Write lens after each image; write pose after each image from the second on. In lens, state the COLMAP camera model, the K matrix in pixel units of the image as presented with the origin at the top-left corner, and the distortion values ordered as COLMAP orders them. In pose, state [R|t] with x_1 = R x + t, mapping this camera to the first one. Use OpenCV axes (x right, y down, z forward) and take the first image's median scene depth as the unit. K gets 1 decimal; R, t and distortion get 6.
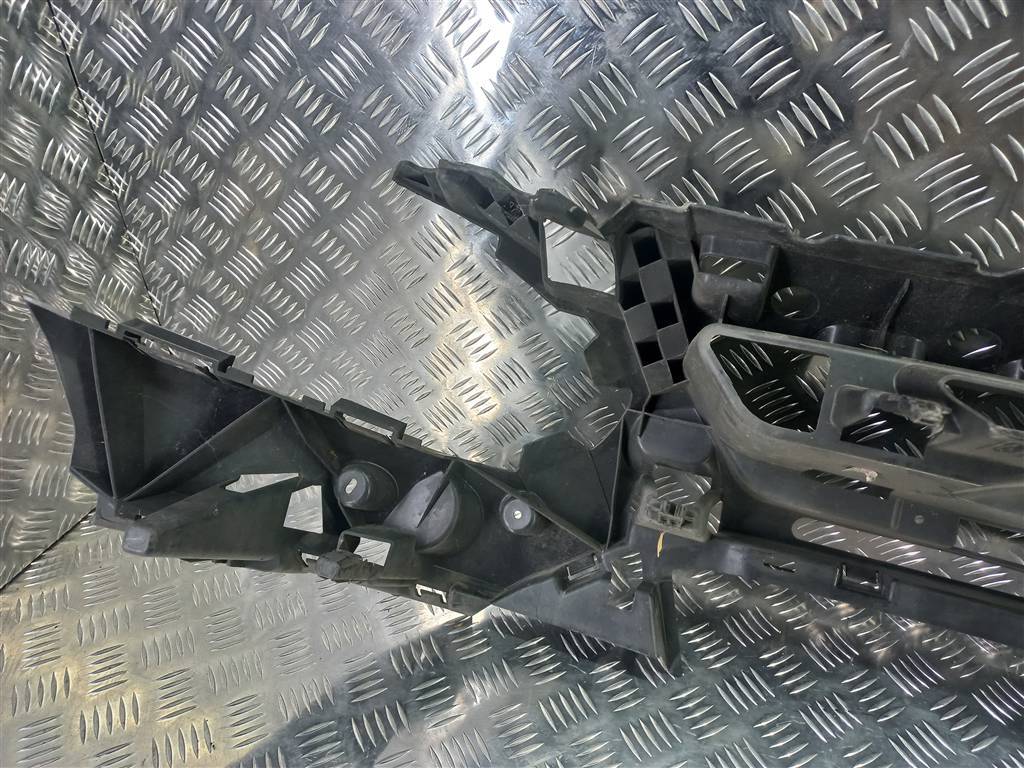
lens RADIAL K [[748.8, 0, 504.8], [0, 748.8, 382.7], [0, 0, 1]] dist [0.045542, -0.037264]
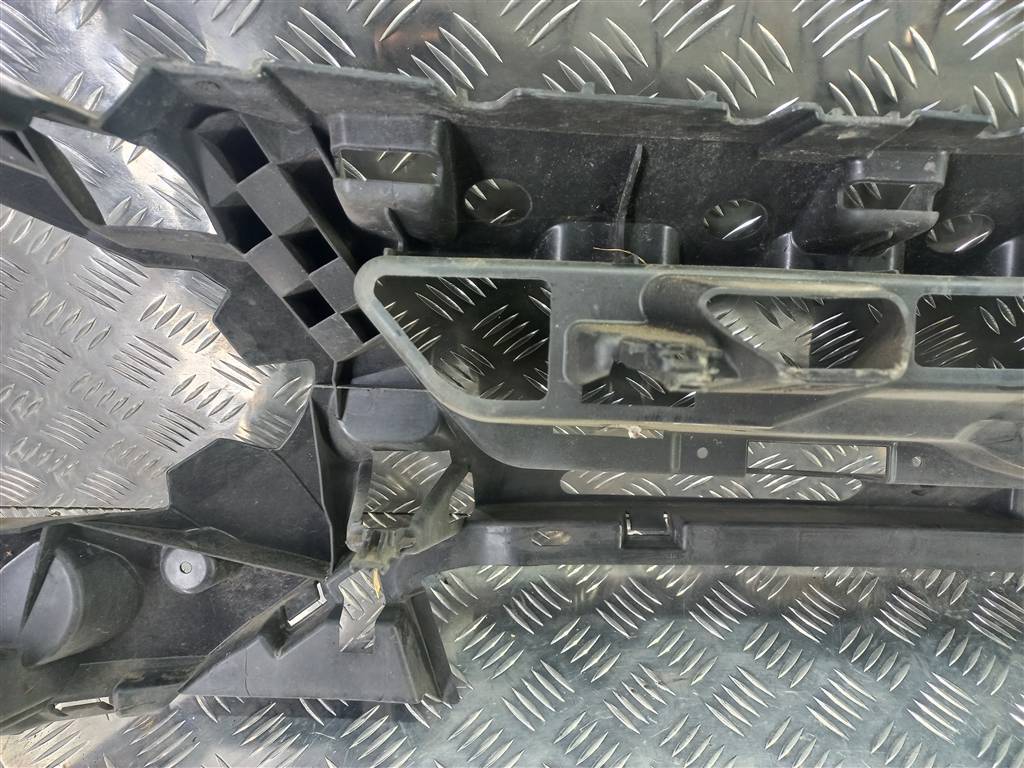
lens RADIAL K [[748.8, 0, 504.8], [0, 748.8, 382.7], [0, 0, 1]] dist [0.045542, -0.037264]
pose [[0.950551, -0.210738, 0.228126, 0.203332], [0.177346, 0.971329, 0.158331, -0.053695], [-0.254952, -0.110045, 0.960672, 0.332427]]
